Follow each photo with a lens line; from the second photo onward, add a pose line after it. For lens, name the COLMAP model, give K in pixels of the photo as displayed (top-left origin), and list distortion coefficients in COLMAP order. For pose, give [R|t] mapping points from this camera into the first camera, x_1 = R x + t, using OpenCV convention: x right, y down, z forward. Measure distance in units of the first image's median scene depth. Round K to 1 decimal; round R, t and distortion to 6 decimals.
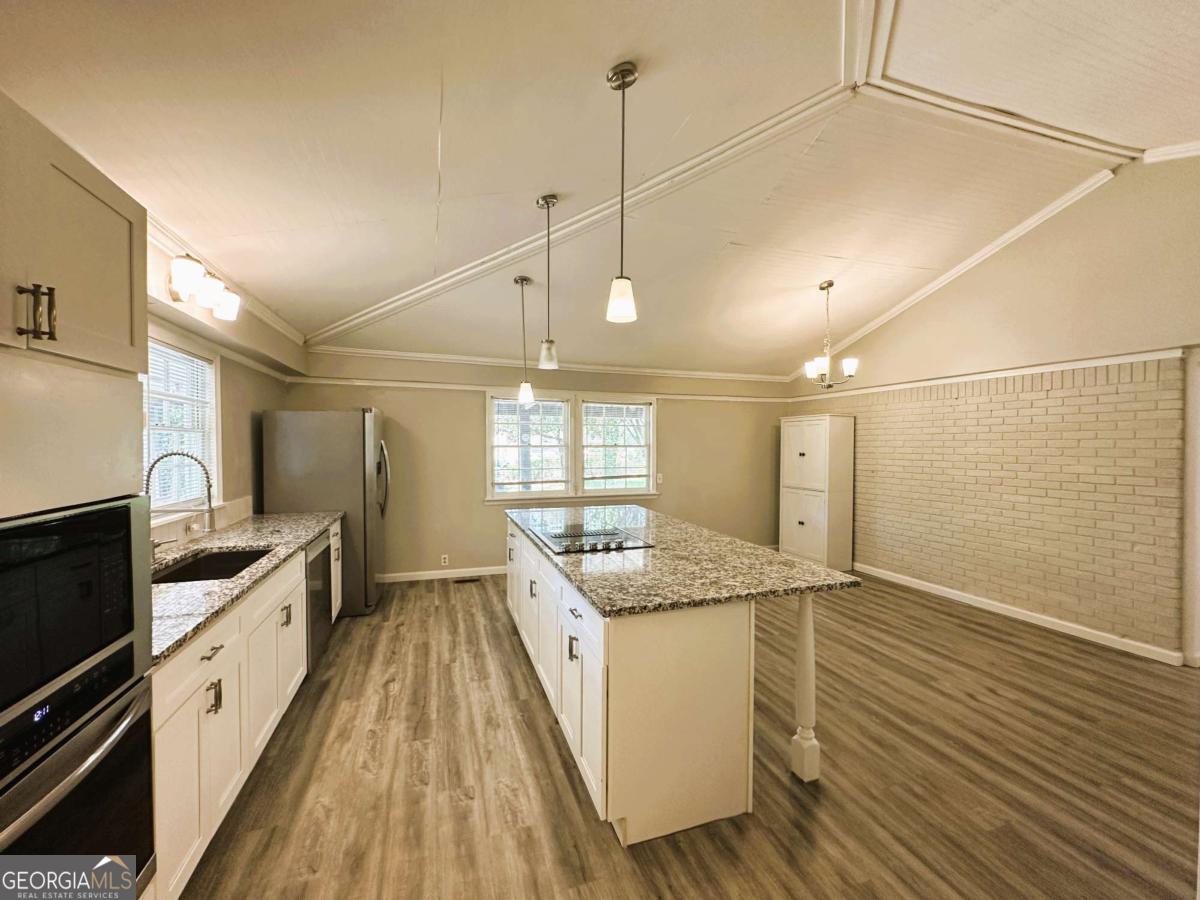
lens RADIAL K [[480.0, 0, 601.2], [0, 480.0, 449.2], [0, 0, 1]] dist [-0.008429, 0.001533]
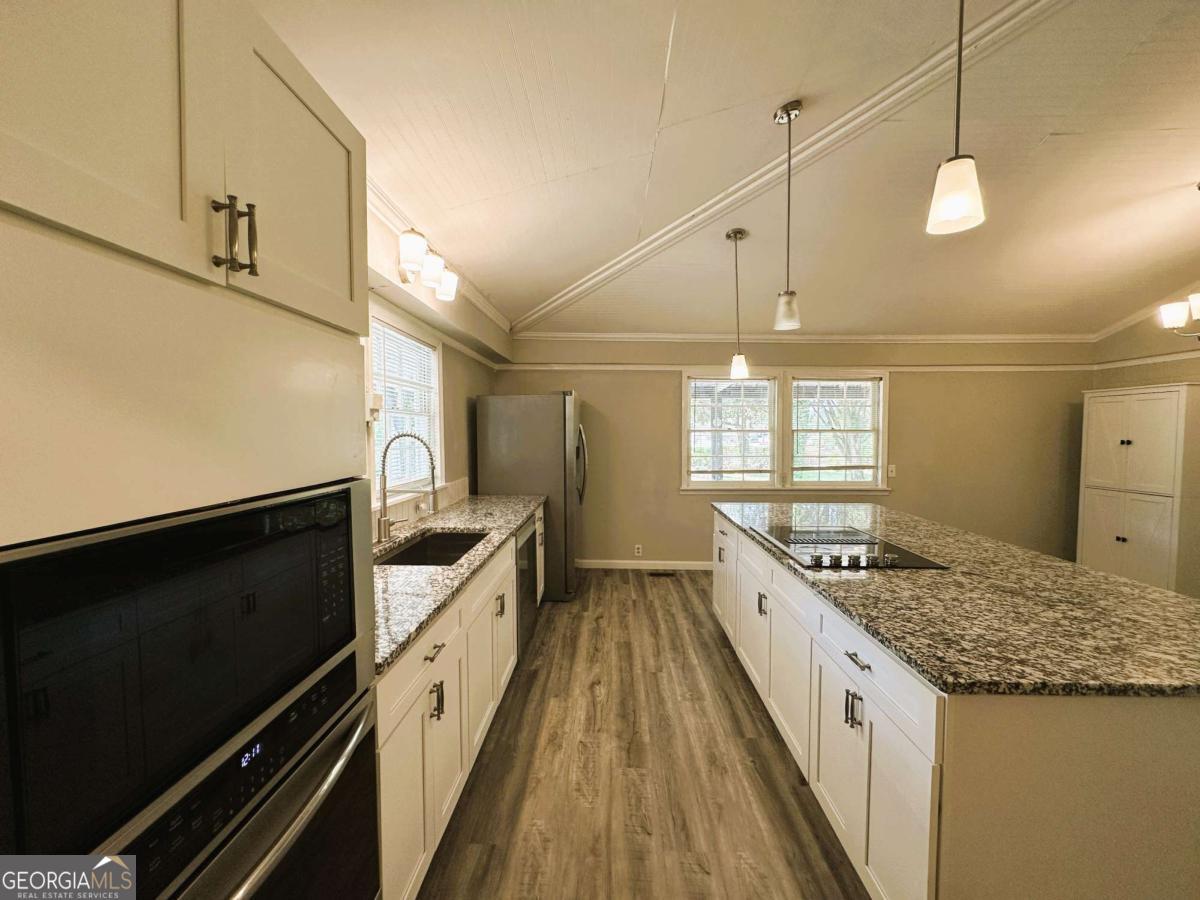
lens RADIAL K [[480.0, 0, 600.4], [0, 480.0, 449.4], [0, 0, 1]] dist [-0.008429, 0.001533]
pose [[0.936344, 0.011868, -0.350882, -0.124043], [-0.002518, 0.999630, 0.027092, 0.009316], [0.351074, -0.024484, 0.936028, 0.161624]]
